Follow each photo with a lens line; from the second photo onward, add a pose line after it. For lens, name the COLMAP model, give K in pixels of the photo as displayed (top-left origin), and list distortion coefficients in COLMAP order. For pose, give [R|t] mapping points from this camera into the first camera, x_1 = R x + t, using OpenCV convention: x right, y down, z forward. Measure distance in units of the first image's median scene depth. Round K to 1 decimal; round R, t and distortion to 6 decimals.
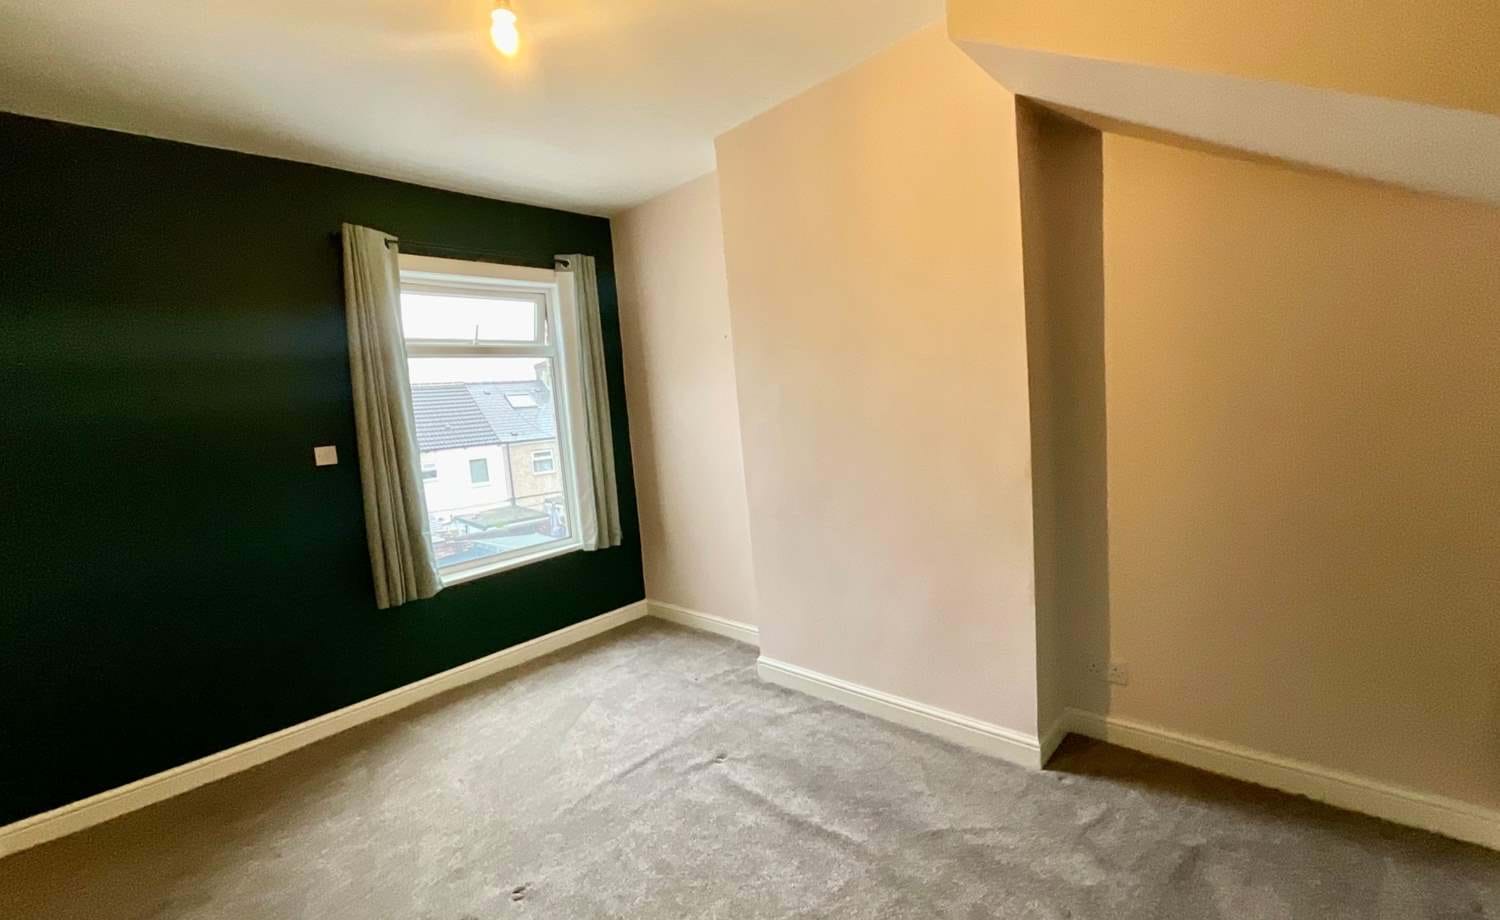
lens RADIAL K [[623.6, 0, 750.0], [0, 623.6, 460.0], [0, 0, 1]] dist [0.001437, 0.000430]
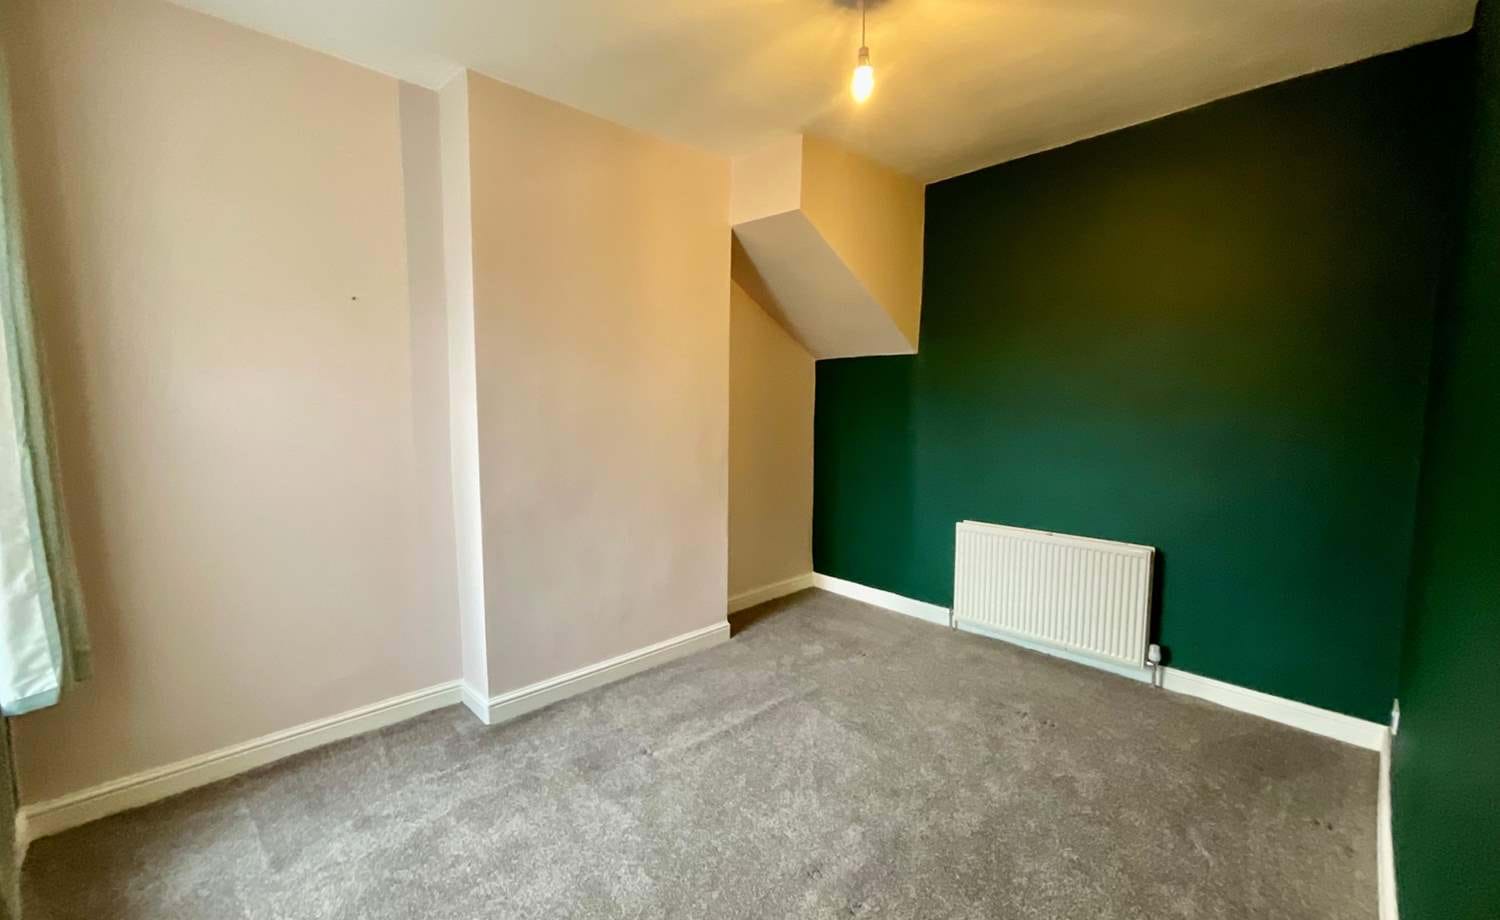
lens RADIAL K [[623.6, 0, 750.0], [0, 623.6, 460.0], [0, 0, 1]] dist [0.001437, 0.000430]
pose [[0.044325, -0.016647, 0.998878, -0.863538], [0.083248, 0.996445, 0.012912, 0.015410], [-0.995543, 0.082582, 0.045553, 0.640459]]
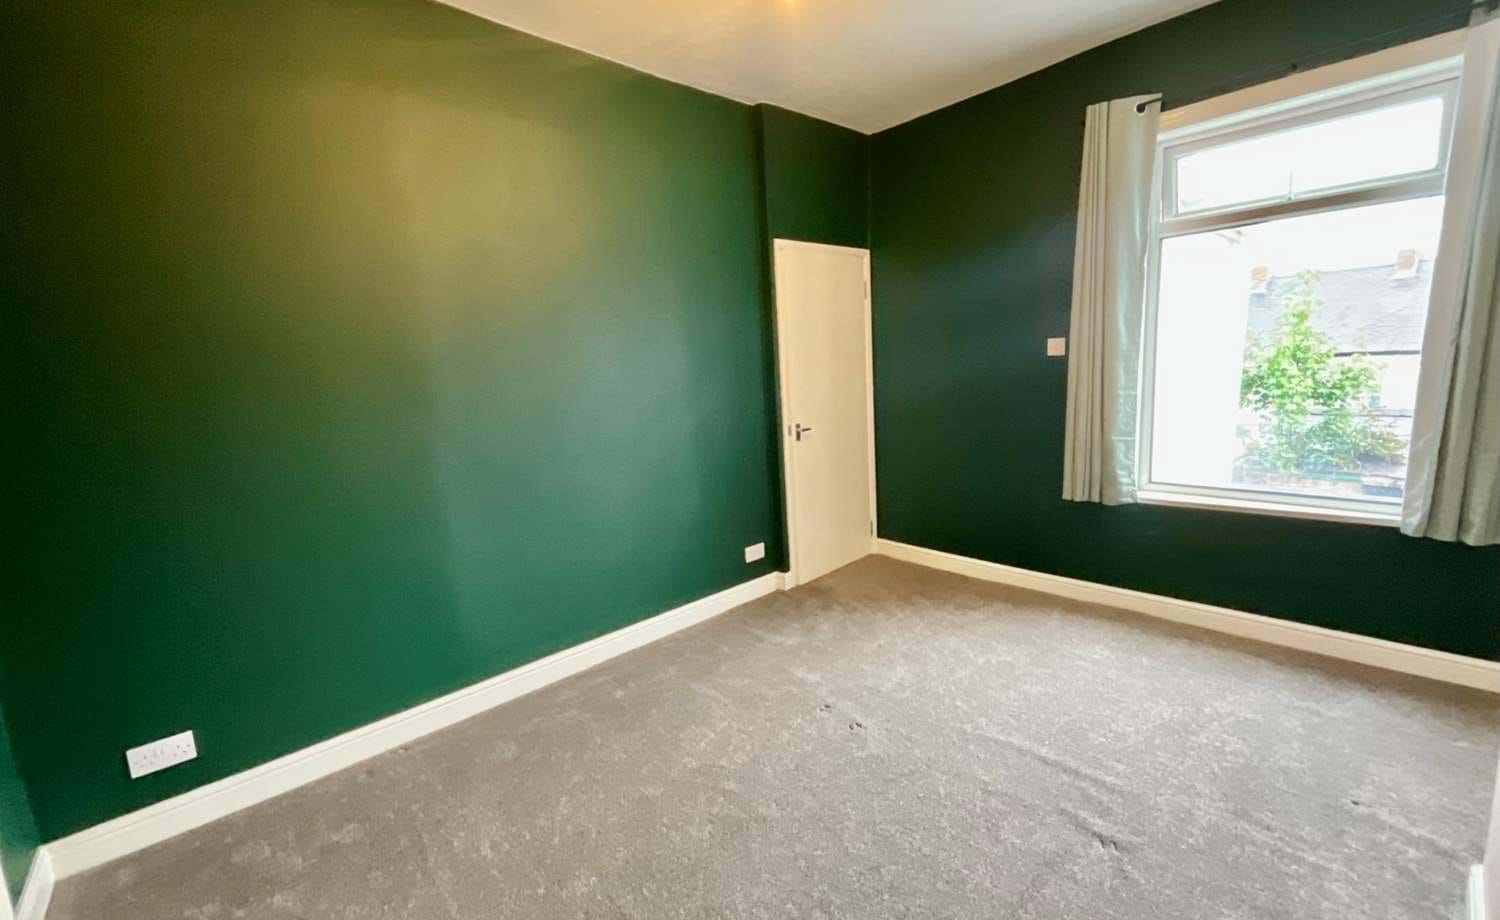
lens RADIAL K [[623.6, 0, 750.0], [0, 623.6, 460.0], [0, 0, 1]] dist [0.001437, 0.000430]
pose [[-0.057564, 0.243461, -0.968201, 0.445053], [-0.030412, 0.968931, 0.245453, -0.066157], [0.997879, 0.043574, -0.048371, 0.530052]]
